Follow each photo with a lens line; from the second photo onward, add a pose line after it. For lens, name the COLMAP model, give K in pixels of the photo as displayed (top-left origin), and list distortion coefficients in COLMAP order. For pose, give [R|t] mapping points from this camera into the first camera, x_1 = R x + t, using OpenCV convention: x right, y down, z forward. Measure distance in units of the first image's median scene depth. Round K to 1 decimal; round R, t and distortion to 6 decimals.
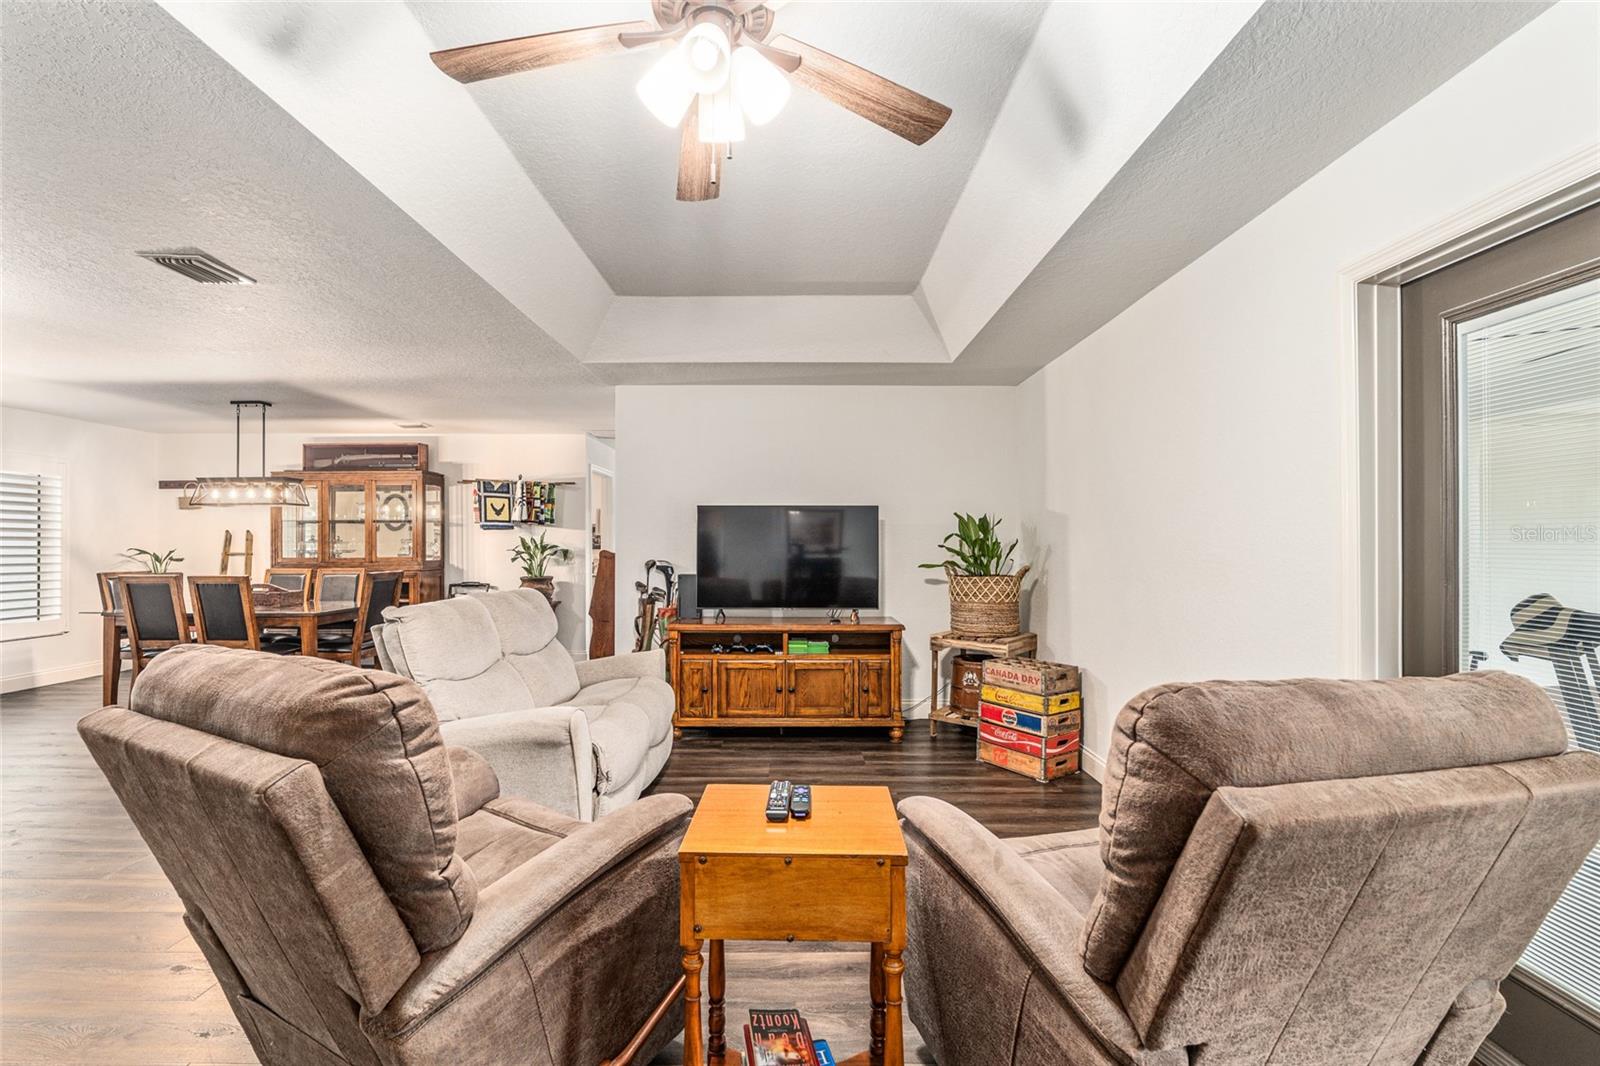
lens RADIAL K [[690.4, 0, 796.4], [0, 690.4, 537.7], [0, 0, 1]] dist [-0.001229, -0.000235]
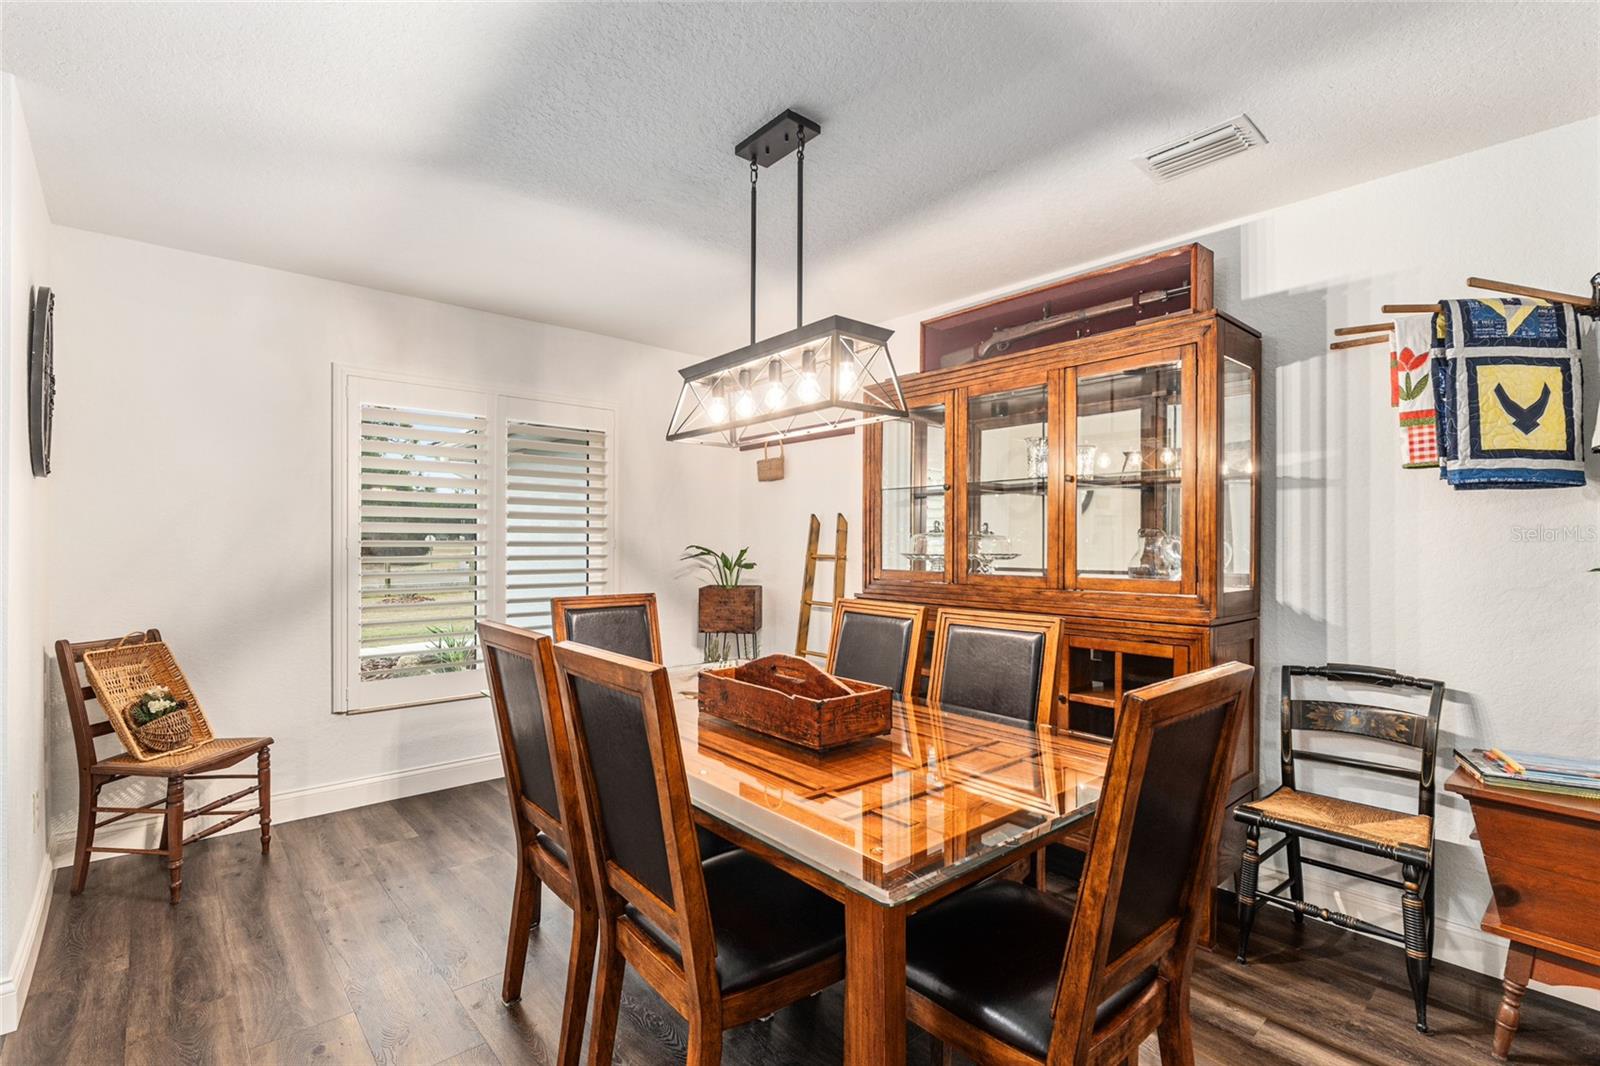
lens RADIAL K [[722.9, 0, 797.2], [0, 722.9, 538.7], [0, 0, 1]] dist [0.001781, 0.000219]
pose [[0.669027, 0.003674, -0.743229, -0.415612], [-0.001395, 0.999992, 0.003688, 0.006908], [0.743237, -0.001431, 0.669027, 0.622728]]
